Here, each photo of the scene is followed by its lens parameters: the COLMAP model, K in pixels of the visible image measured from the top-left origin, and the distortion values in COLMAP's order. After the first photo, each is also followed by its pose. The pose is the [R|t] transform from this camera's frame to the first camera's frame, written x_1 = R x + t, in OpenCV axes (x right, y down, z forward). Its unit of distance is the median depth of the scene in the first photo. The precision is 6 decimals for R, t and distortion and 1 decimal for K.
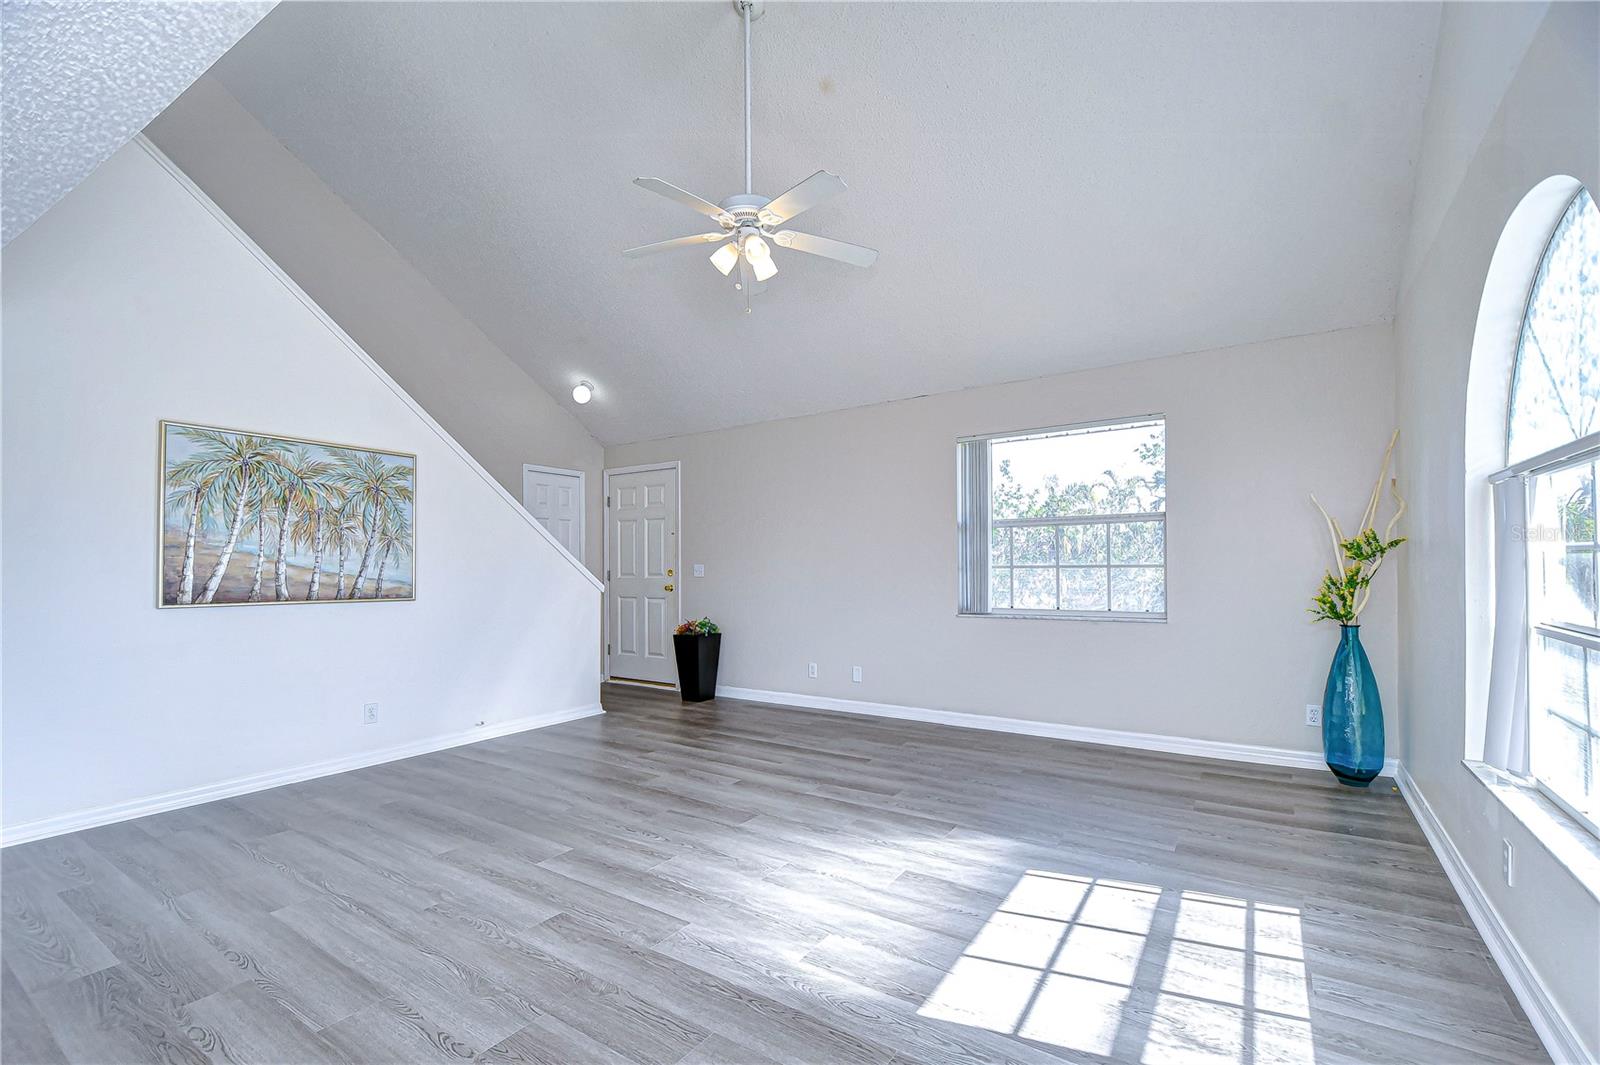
lens RADIAL K [[680.5, 0, 796.0], [0, 680.5, 554.4], [0, 0, 1]] dist [0.000000, -0.000398]
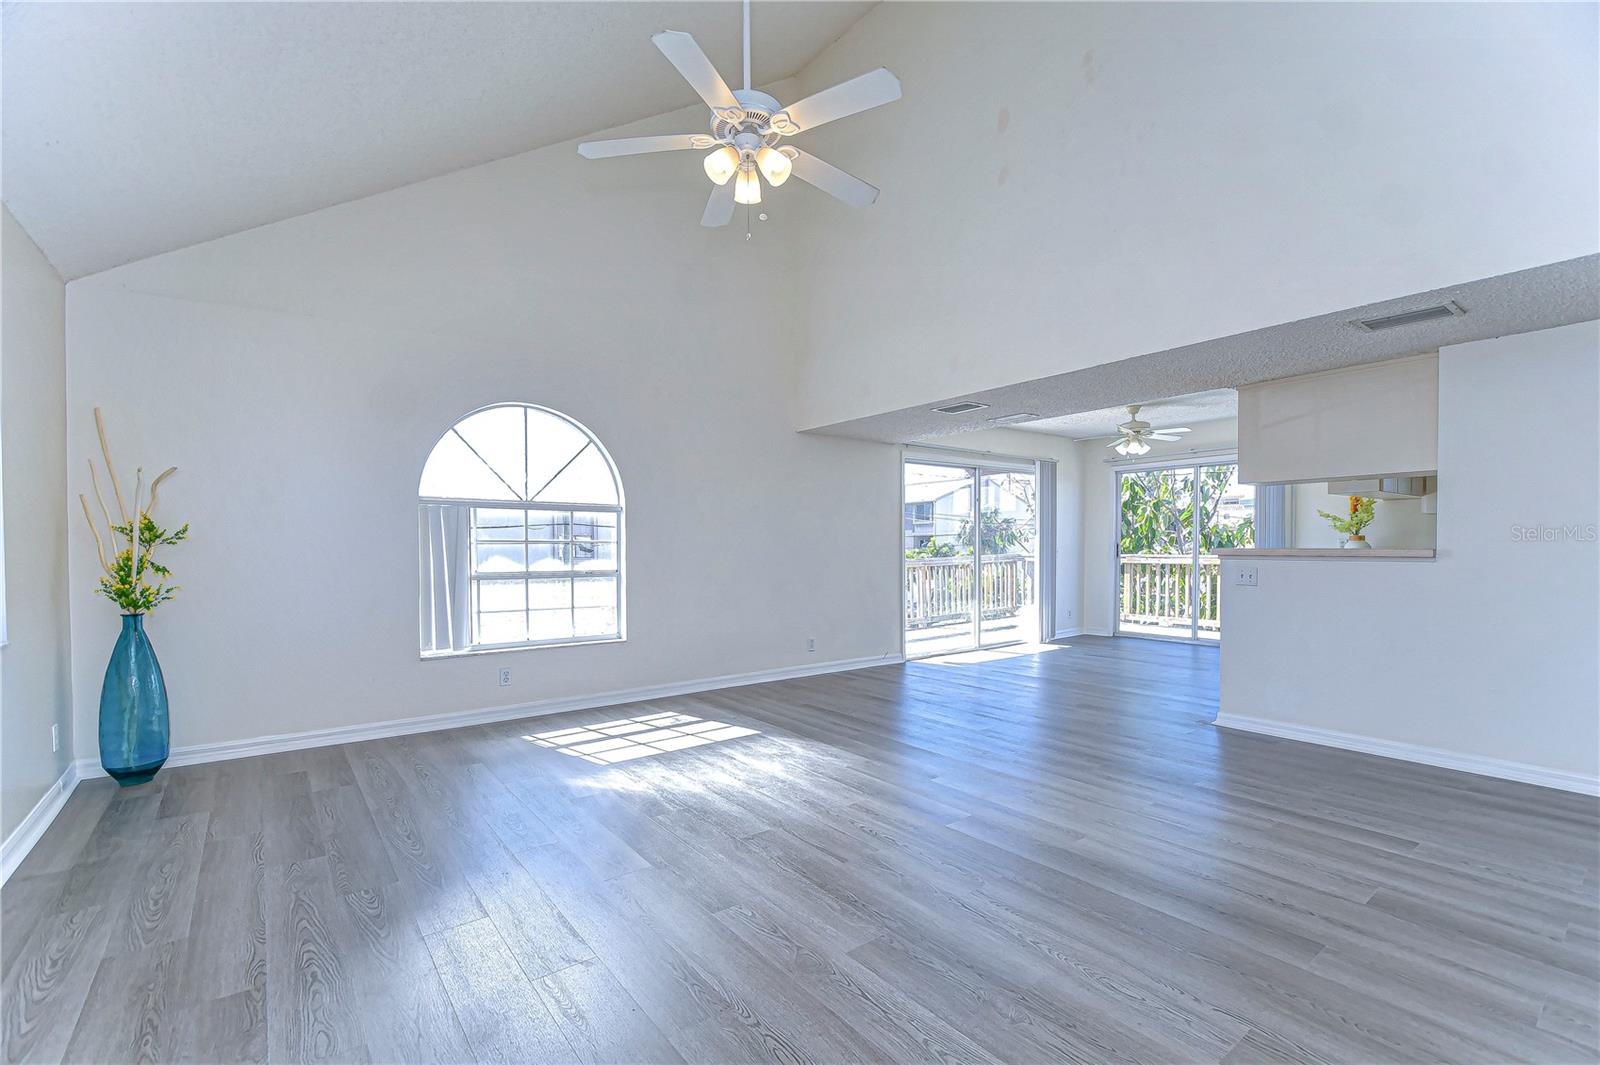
lens RADIAL K [[711.7, 0, 798.6], [0, 711.7, 558.7], [0, 0, 1]] dist [0.000759, -0.000026]
pose [[-0.950376, 0.008324, 0.310993, -0.352450], [0.006547, 0.999956, -0.006759, 0.037947], [-0.311035, -0.004387, -0.950388, 1.607203]]
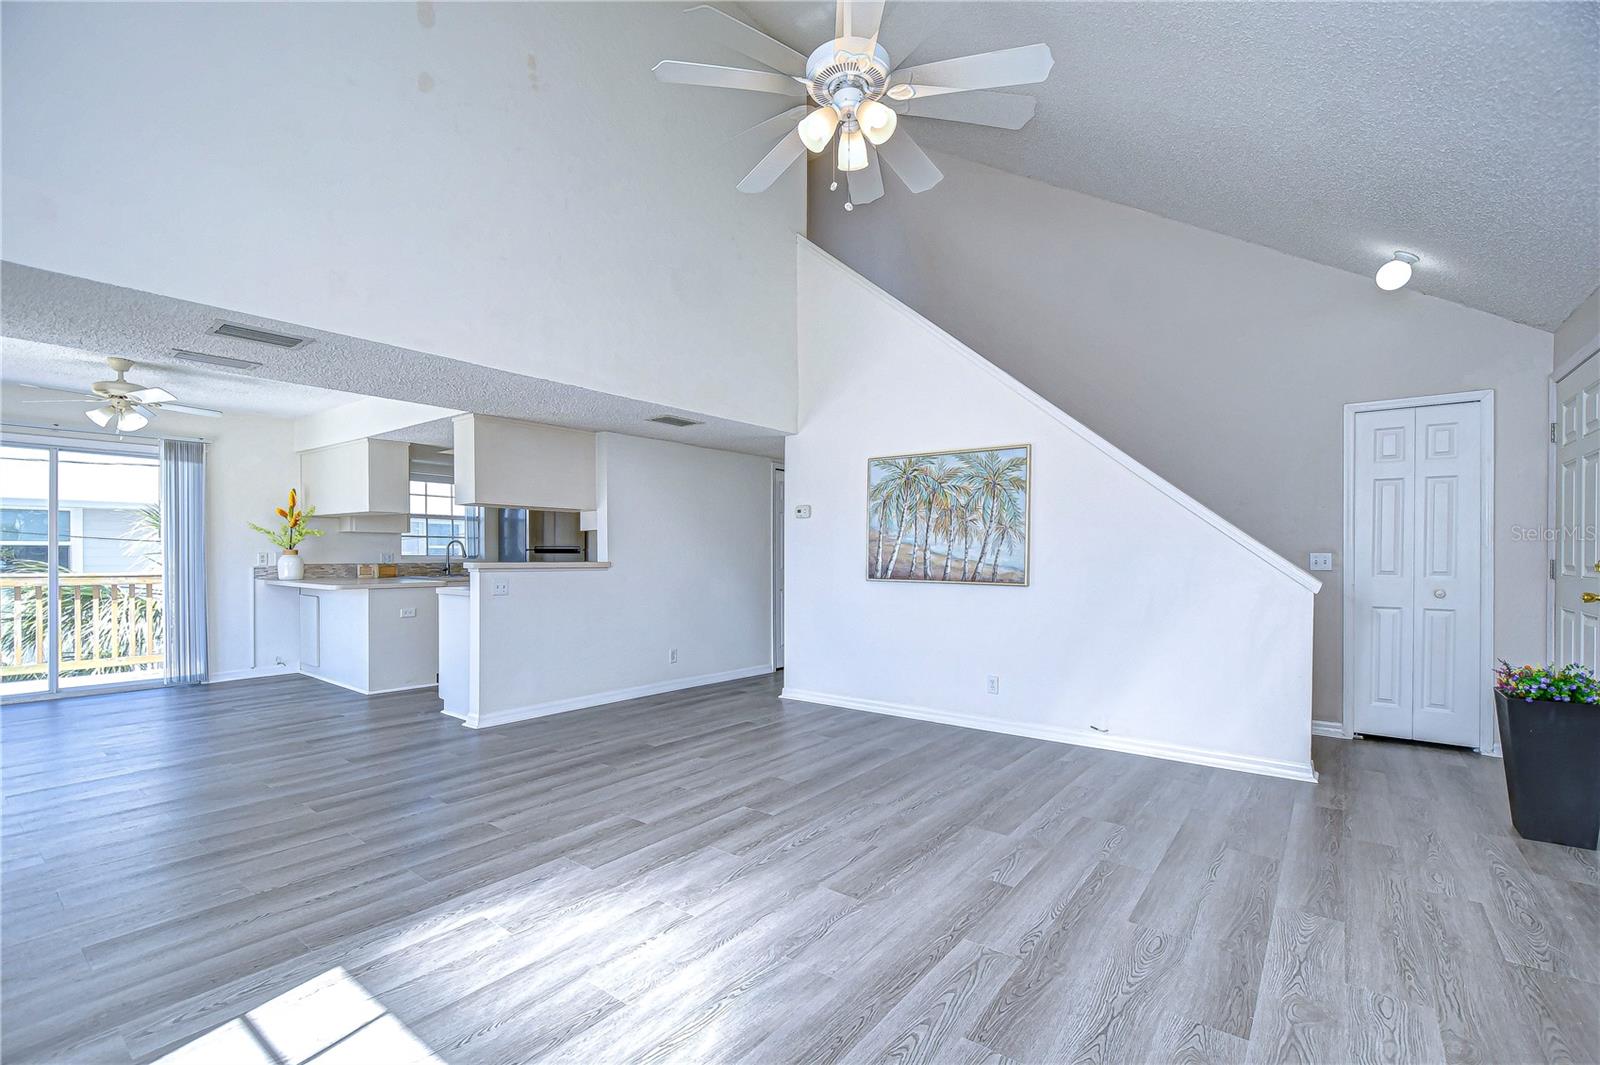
lens RADIAL K [[691.1, 0, 815.7], [0, 691.1, 560.3], [0, 0, 1]] dist [0.000036, -0.000255]
pose [[-0.042279, 0.014132, -0.999006, 0.600996], [0.021672, 0.999678, 0.013224, 0.008951], [0.998871, -0.021091, -0.042572, 0.878017]]
